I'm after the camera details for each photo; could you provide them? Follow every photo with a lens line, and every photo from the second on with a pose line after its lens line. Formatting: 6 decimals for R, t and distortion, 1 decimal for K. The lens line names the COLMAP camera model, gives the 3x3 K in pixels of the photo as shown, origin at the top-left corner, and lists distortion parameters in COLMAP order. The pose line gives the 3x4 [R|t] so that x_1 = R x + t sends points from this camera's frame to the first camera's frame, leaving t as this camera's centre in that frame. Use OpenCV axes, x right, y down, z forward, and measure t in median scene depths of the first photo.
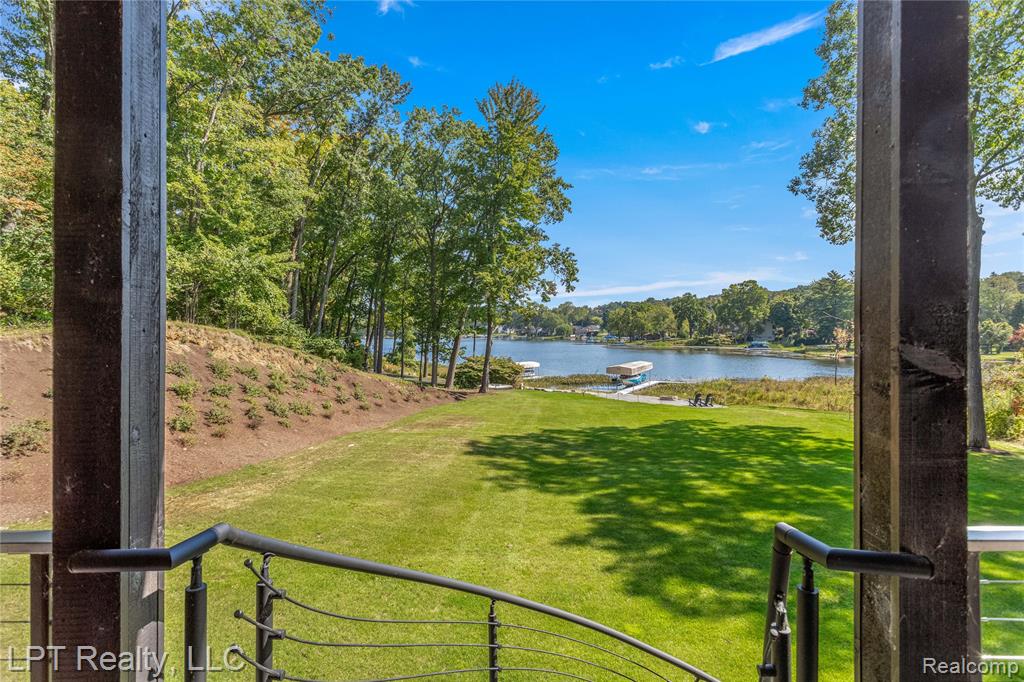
lens RADIAL K [[509.6, 0, 518.5], [0, 509.6, 332.8], [0, 0, 1]] dist [0.000192, 0.000522]
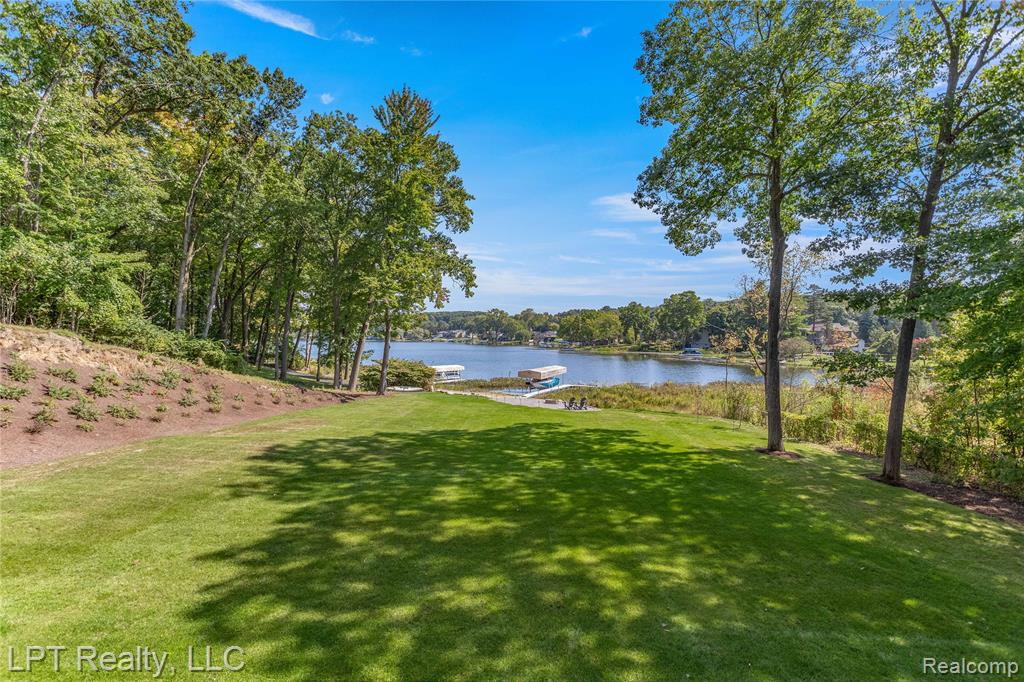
lens RADIAL K [[484.7, 0, 512.0], [0, 484.7, 341.0], [0, 0, 1]] dist [0.000373, 0.000817]
pose [[0.998080, 0.010905, 0.060978, 0.149338], [-0.011328, 0.999914, 0.006596, -0.000589], [-0.060901, -0.007274, 0.998117, 0.016974]]
